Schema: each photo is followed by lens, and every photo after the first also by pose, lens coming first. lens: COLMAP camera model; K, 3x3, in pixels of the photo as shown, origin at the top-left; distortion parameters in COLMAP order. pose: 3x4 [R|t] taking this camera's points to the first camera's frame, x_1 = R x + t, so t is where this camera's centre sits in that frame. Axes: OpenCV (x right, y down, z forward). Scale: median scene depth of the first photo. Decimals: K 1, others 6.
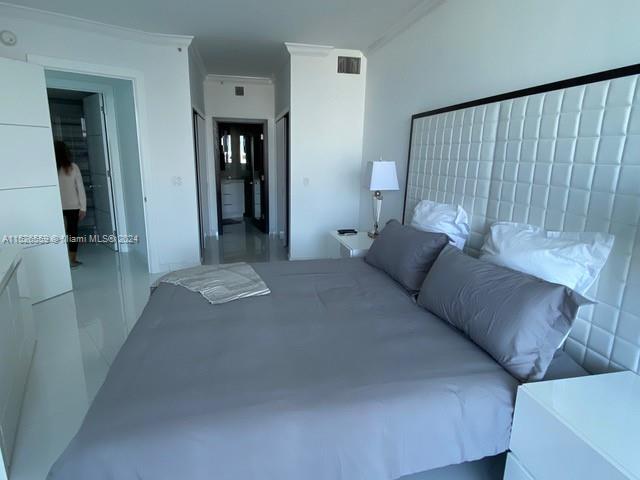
lens RADIAL K [[370.8, 0, 320.9], [0, 370.8, 237.0], [0, 0, 1]] dist [0.020382, -0.003730]
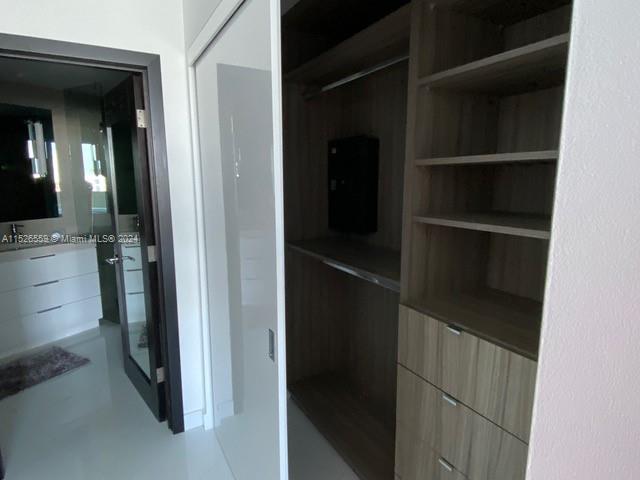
lens RADIAL K [[370.8, 0, 318.4], [0, 370.8, 240.8], [0, 0, 1]] dist [0.020382, -0.003730]
pose [[0.952364, -0.075107, 0.295572, -0.107191], [0.094109, 0.994276, -0.050576, -0.131211], [-0.290081, 0.075983, 0.953981, 0.617812]]
